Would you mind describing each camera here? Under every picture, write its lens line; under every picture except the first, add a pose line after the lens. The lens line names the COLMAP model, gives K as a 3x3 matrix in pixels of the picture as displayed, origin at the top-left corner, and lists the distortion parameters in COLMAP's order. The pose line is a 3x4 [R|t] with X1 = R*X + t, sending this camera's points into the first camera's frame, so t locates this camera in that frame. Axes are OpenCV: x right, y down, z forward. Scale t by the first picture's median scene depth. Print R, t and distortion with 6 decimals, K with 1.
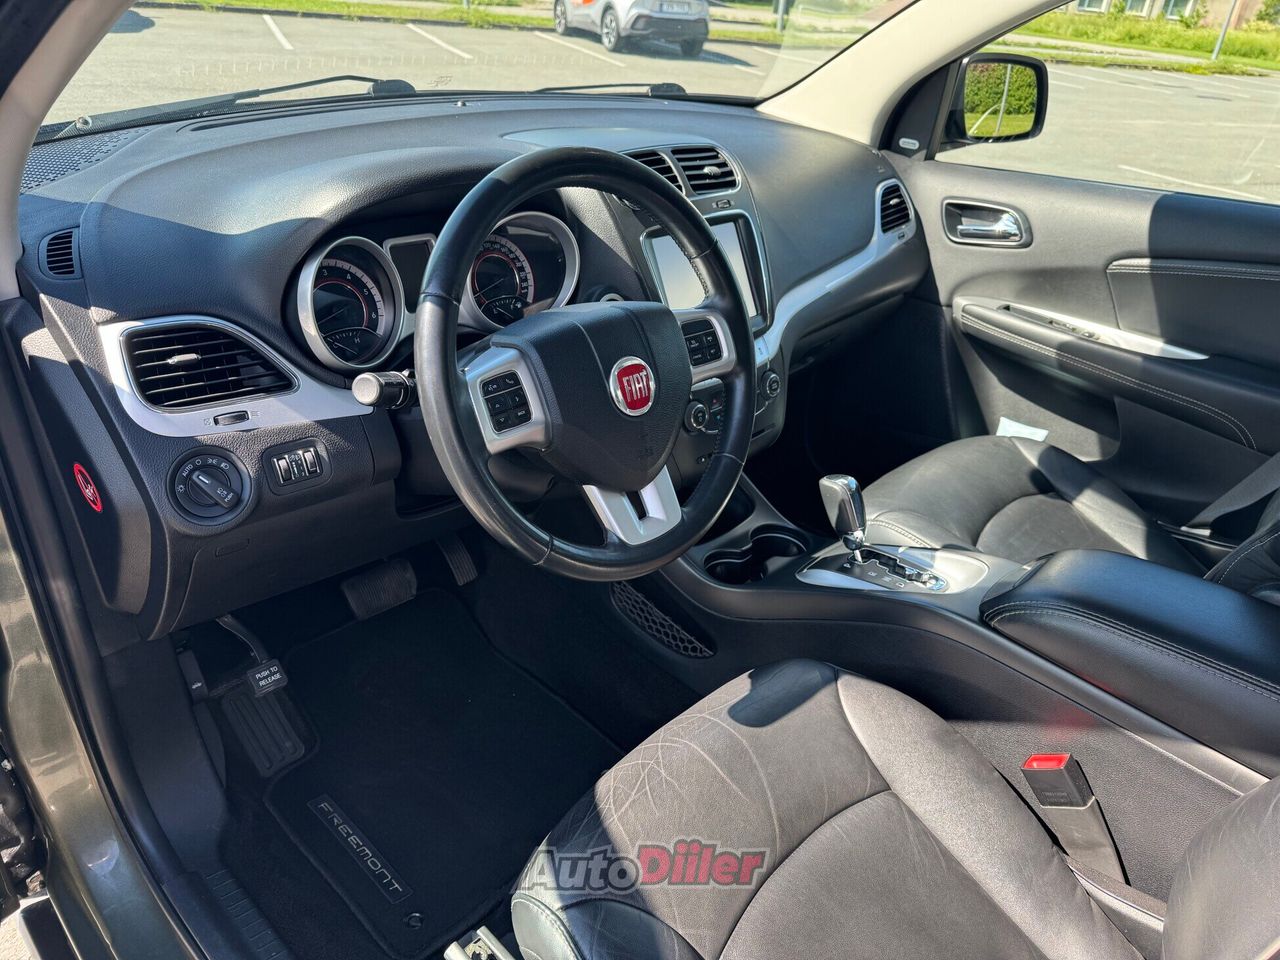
lens RADIAL K [[898.8, 0, 645.5], [0, 898.8, 487.7], [0, 0, 1]] dist [0.007272, -0.006425]
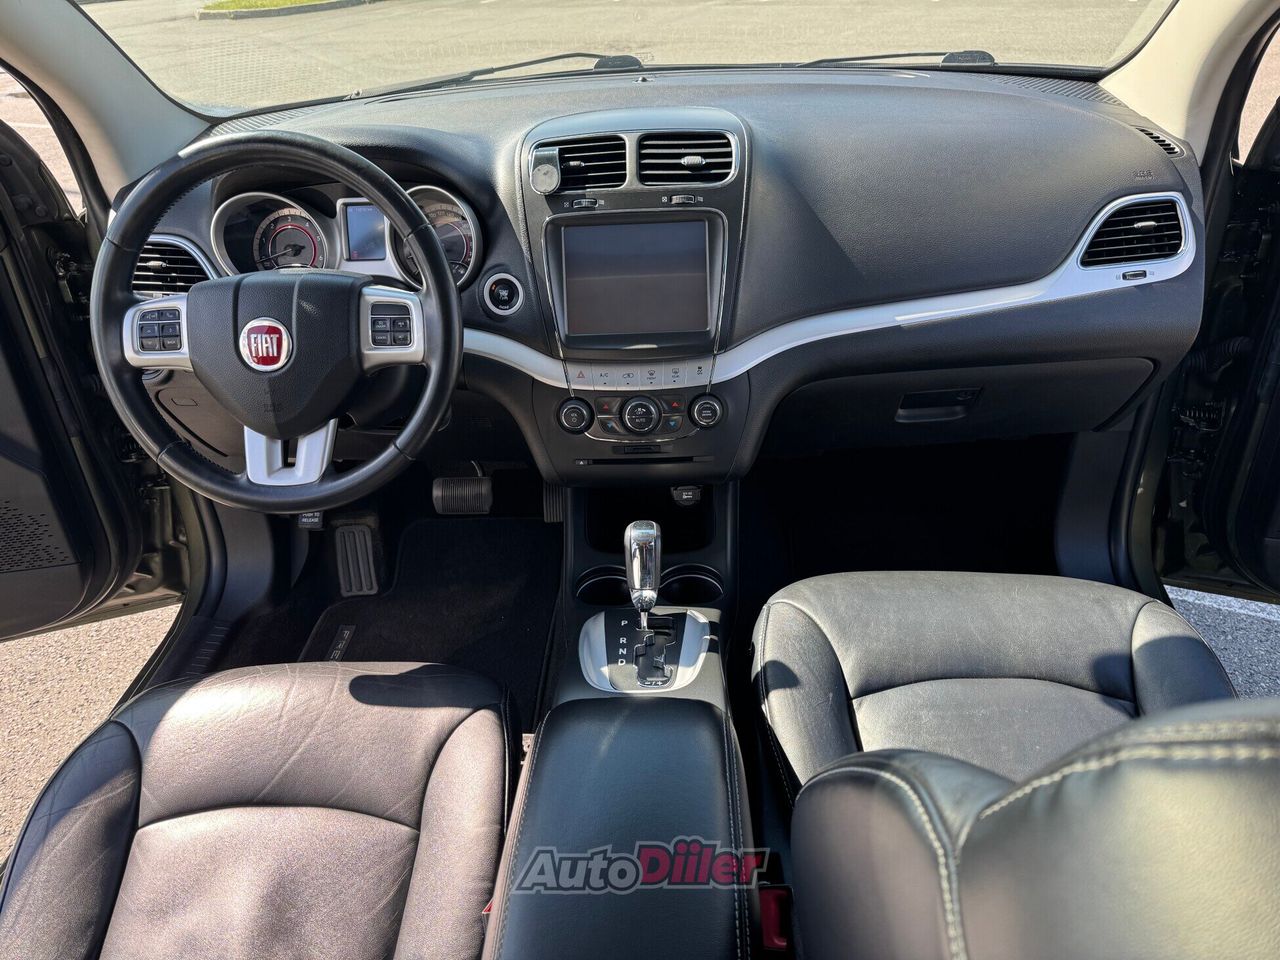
lens RADIAL K [[896.0, 0, 643.3], [0, 896.0, 519.9], [0, 0, 1]] dist [0.004958, -0.005659]
pose [[0.656154, 0.336677, -0.675359, 0.636163], [-0.289810, 0.938754, 0.186415, -0.141983], [0.696758, 0.073409, 0.713540, 0.299012]]
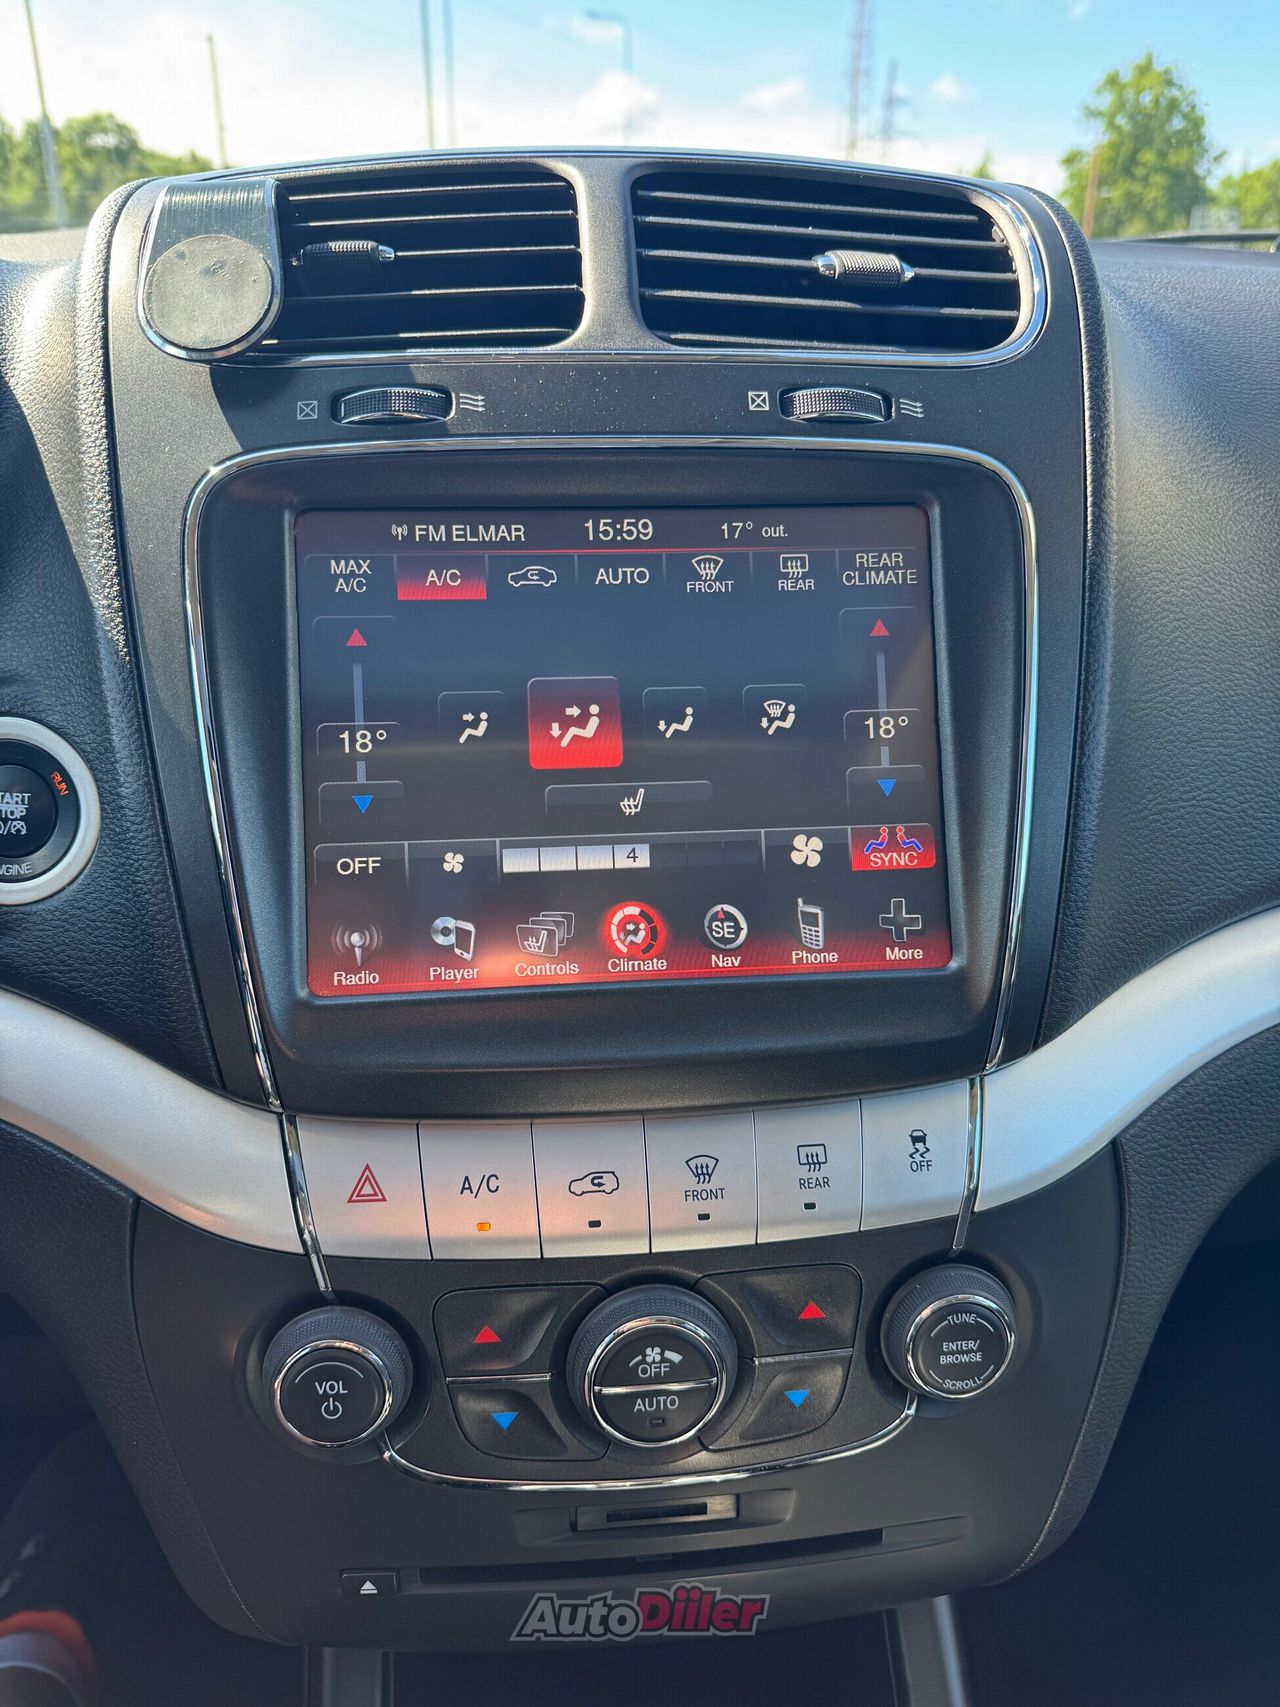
lens RADIAL K [[1239.3, 0, 641.8], [0, 1239.3, 804.5], [0, 0, 1]] dist [-0.007911, -0.009418]
pose [[0.757347, 0.190654, -0.624561, 0.214770], [-0.285384, 0.956893, -0.053957, -0.167168], [0.587351, 0.219104, 0.779110, 0.633121]]
